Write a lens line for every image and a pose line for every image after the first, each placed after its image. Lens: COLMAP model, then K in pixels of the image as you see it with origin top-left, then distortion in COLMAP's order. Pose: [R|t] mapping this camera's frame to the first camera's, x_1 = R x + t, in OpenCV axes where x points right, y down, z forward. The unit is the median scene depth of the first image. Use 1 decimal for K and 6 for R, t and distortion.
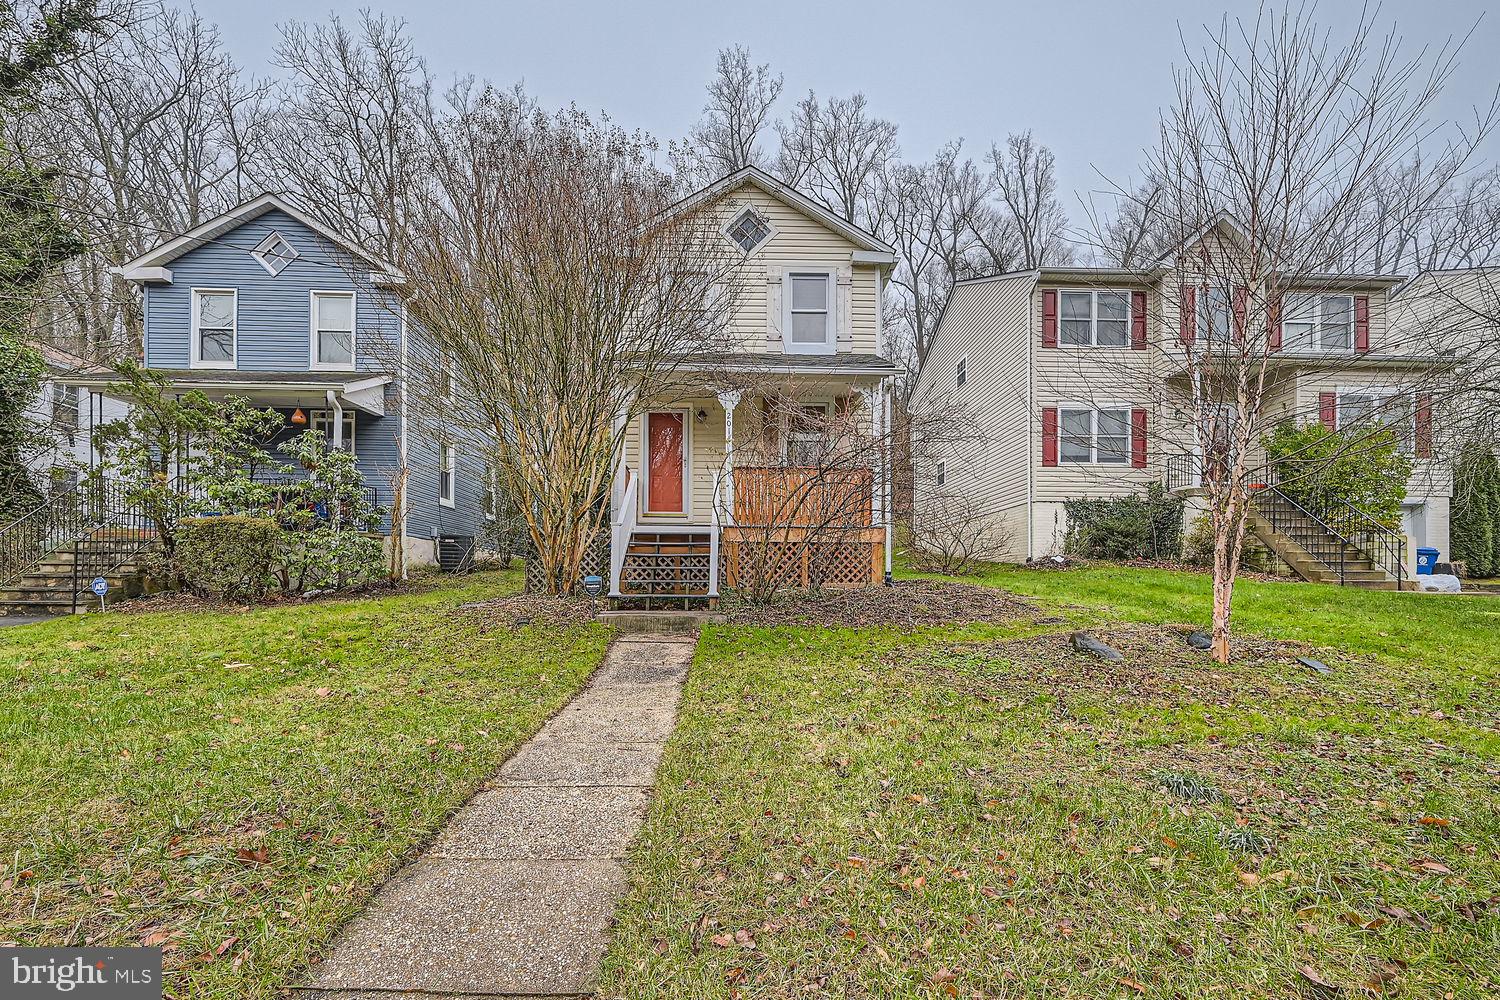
lens RADIAL K [[592.7, 0, 753.3], [0, 592.7, 506.0], [0, 0, 1]] dist [-0.000241, 0.000244]
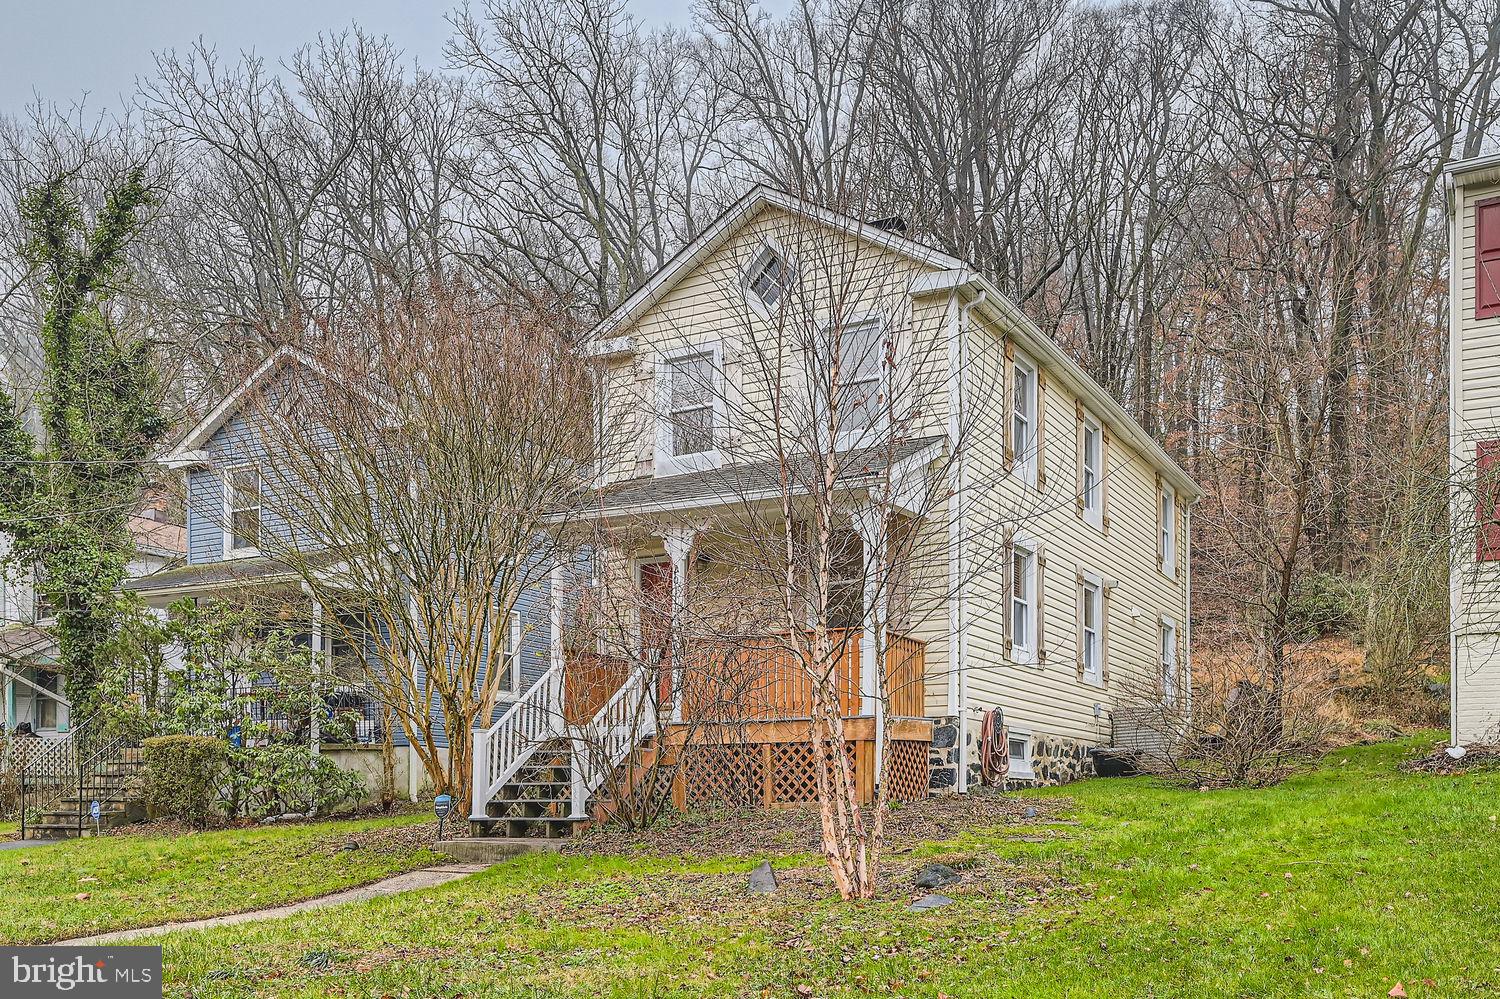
lens RADIAL K [[1256.5, 0, 749.8], [0, 1256.5, 496.1], [0, 0, 1]] dist [0.000970, -0.002395]
pose [[0.872197, -0.122115, -0.473667, 0.919490], [0.070313, 0.989580, -0.125650, -0.048198], [0.484075, 0.076286, 0.871695, -0.375028]]
